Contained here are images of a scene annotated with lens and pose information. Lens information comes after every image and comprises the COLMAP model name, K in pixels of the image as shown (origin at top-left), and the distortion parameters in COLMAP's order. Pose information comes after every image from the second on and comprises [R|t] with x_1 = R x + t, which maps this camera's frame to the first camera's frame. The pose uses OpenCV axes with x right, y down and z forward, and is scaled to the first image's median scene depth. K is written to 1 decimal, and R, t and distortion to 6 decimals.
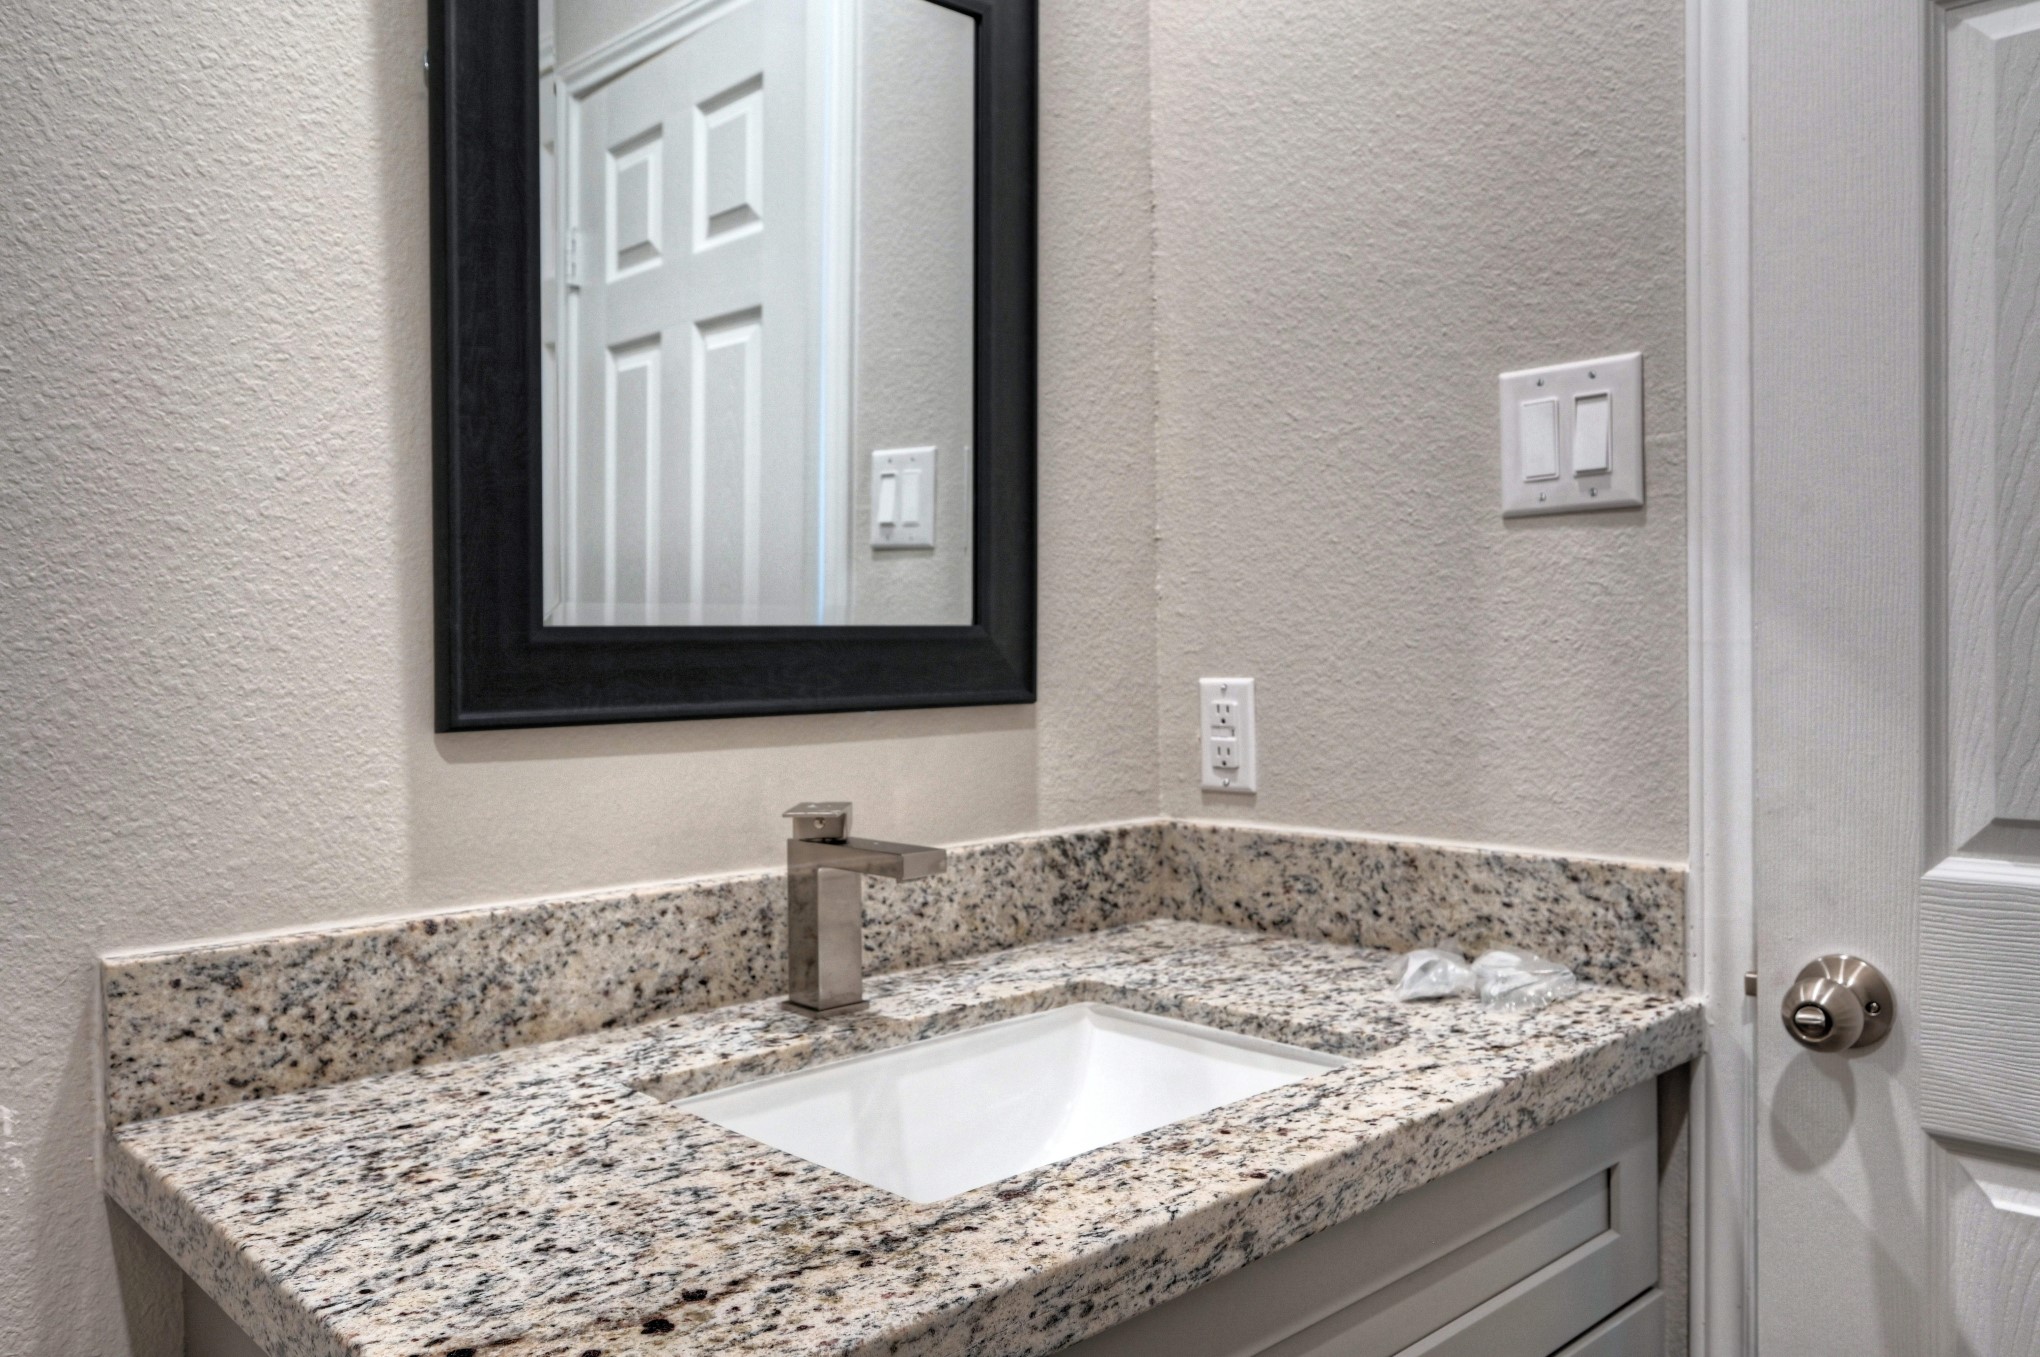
lens RADIAL K [[1521.5, 0, 1020.9], [0, 1521.5, 678.4], [0, 0, 1]] dist [-0.008812, 0.000210]
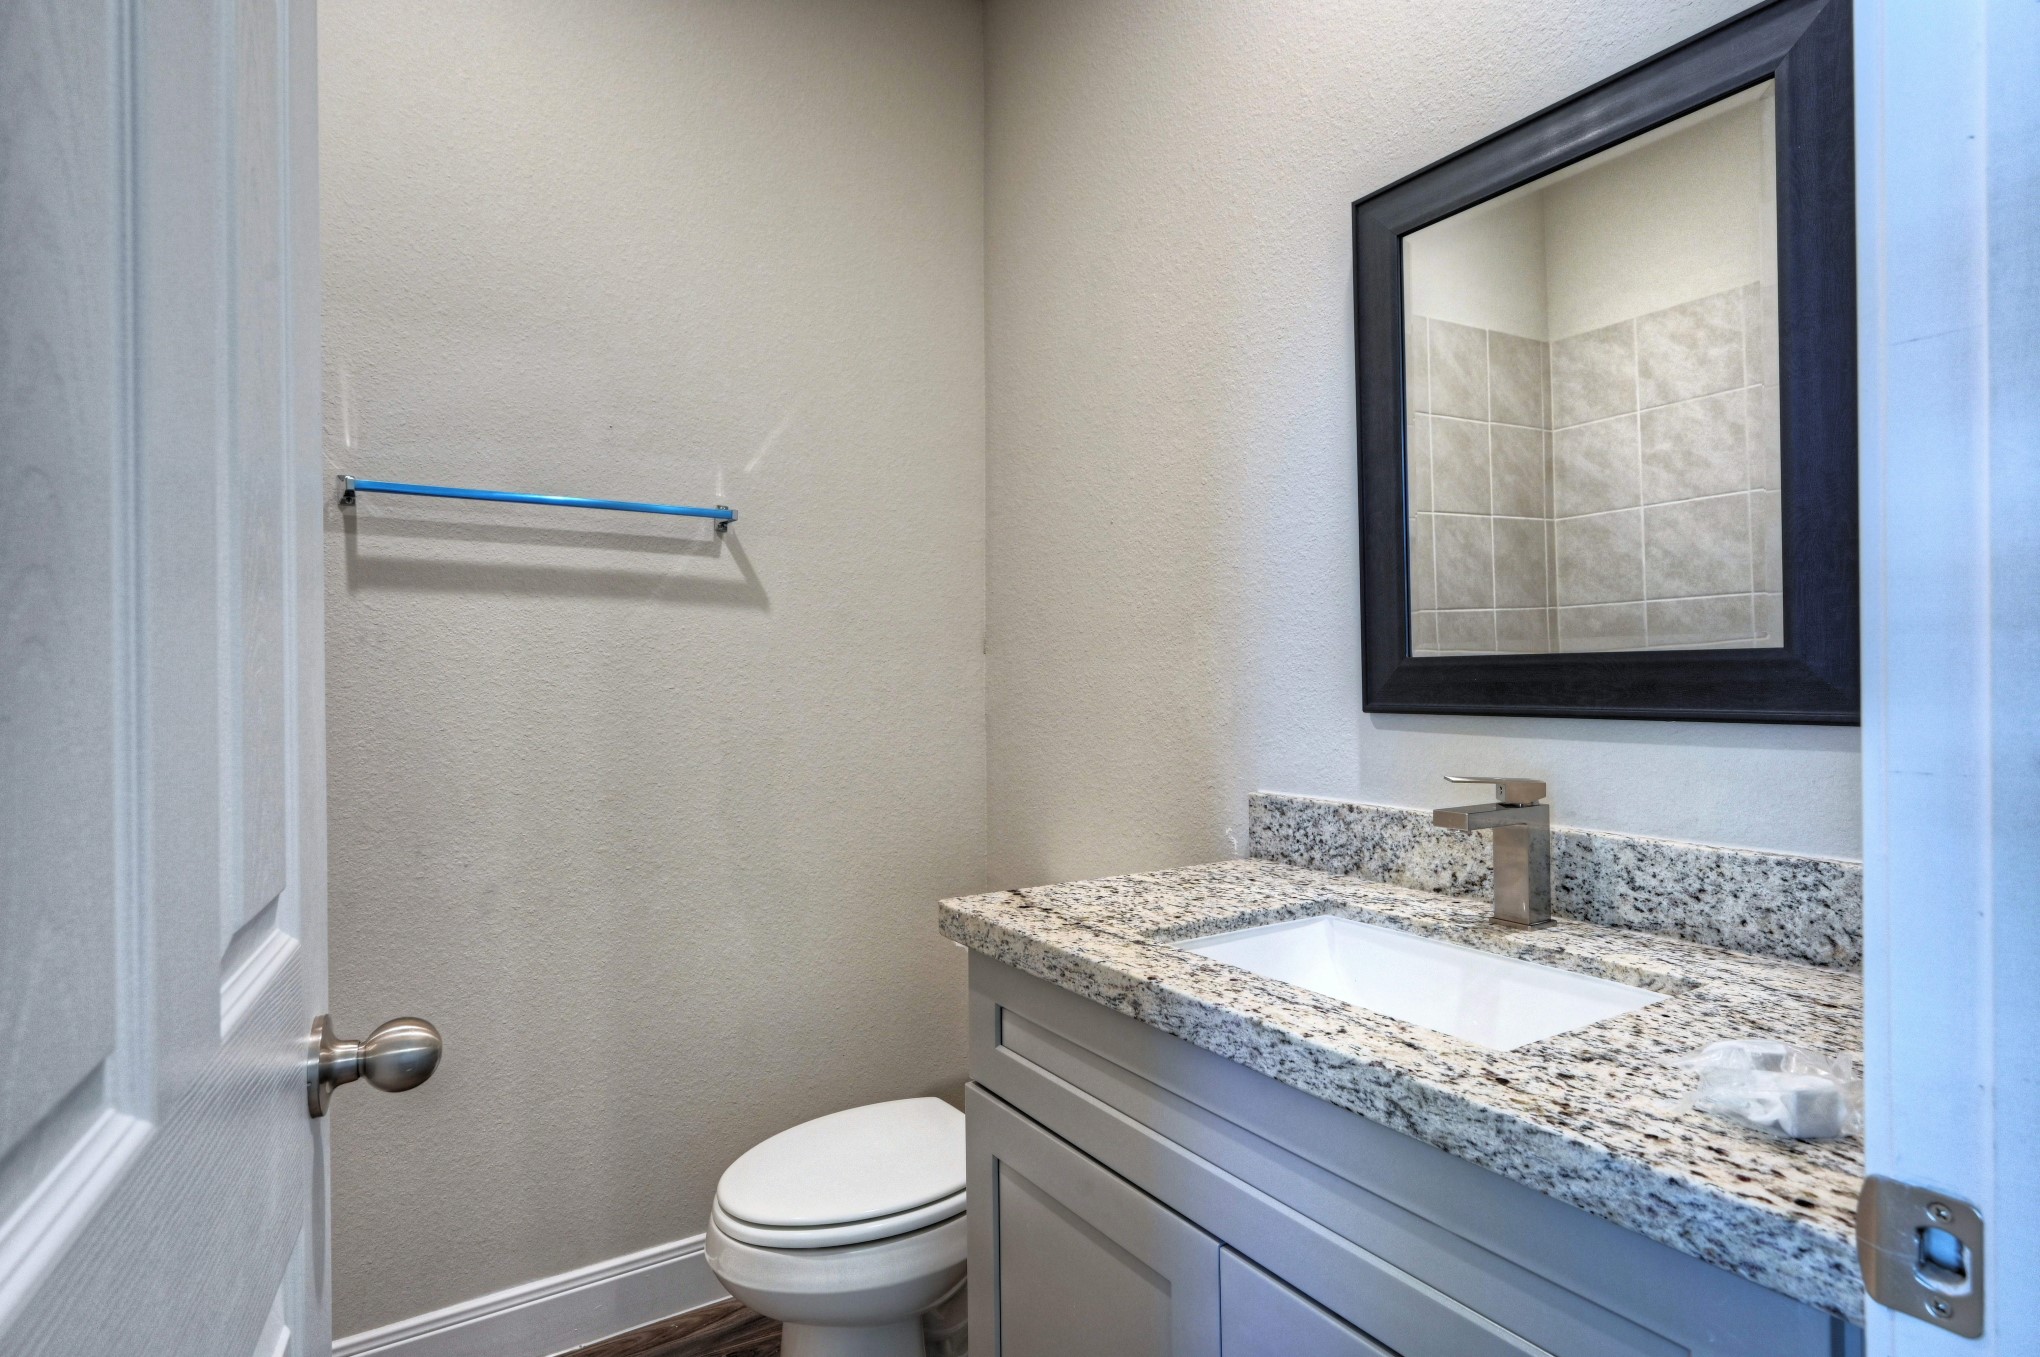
lens RADIAL K [[1029.9, 0, 1017.0], [0, 1029.9, 675.0], [0, 0, 1]] dist [-0.004281, -0.000258]
pose [[-0.176978, 0.014188, -0.984112, 1.044678], [-0.009035, 0.999831, 0.016039, -0.031053], [0.984173, 0.011730, -0.176820, 0.816805]]
